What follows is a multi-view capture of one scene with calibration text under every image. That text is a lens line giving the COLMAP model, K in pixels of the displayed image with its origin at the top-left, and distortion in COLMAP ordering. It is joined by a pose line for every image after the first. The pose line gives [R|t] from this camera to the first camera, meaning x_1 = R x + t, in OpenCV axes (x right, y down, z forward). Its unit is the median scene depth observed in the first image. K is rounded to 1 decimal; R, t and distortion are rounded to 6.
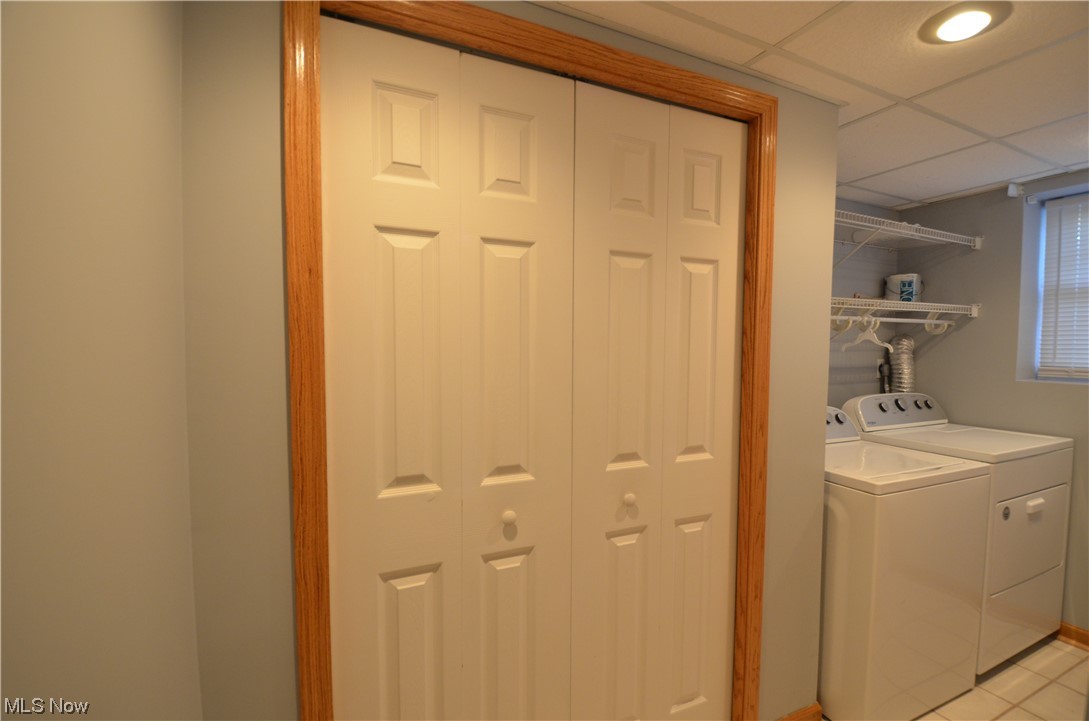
lens RADIAL K [[487.8, 0, 545.4], [0, 487.8, 370.1], [0, 0, 1]] dist [0.001807, -0.014060]
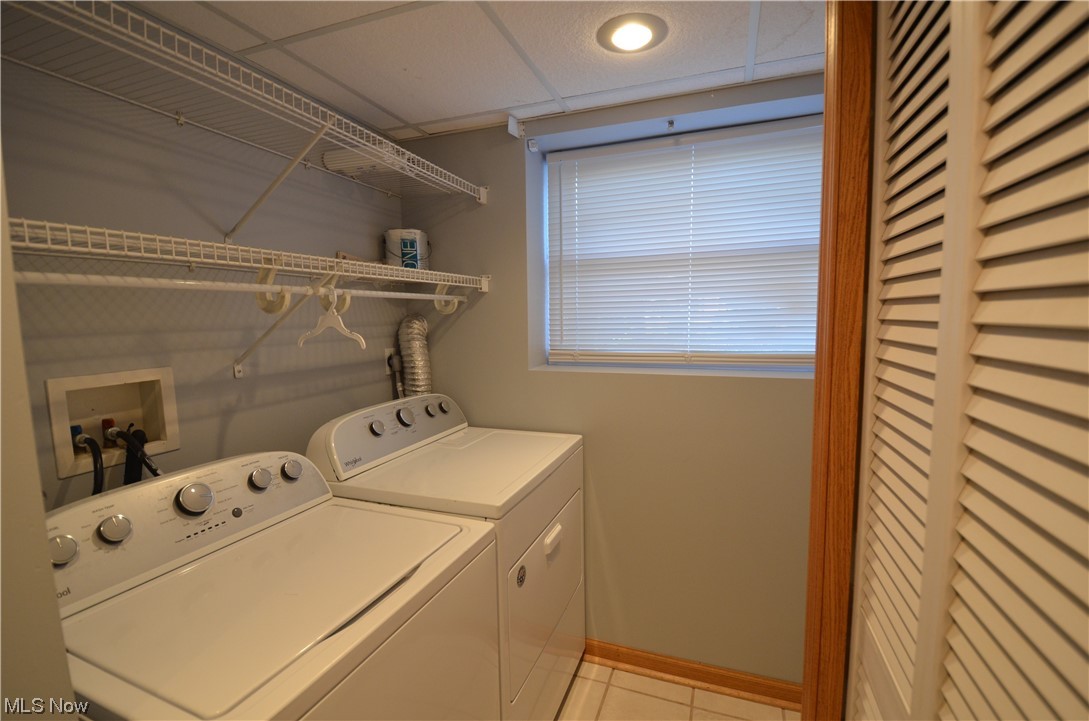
lens RADIAL K [[487.8, 0, 545.4], [0, 487.8, 370.1], [0, 0, 1]] dist [0.001807, -0.014060]
pose [[0.713232, -0.089984, 0.695128, 0.385276], [0.050777, 0.995753, 0.076800, -0.038084], [-0.699086, -0.019480, 0.714772, 0.355383]]
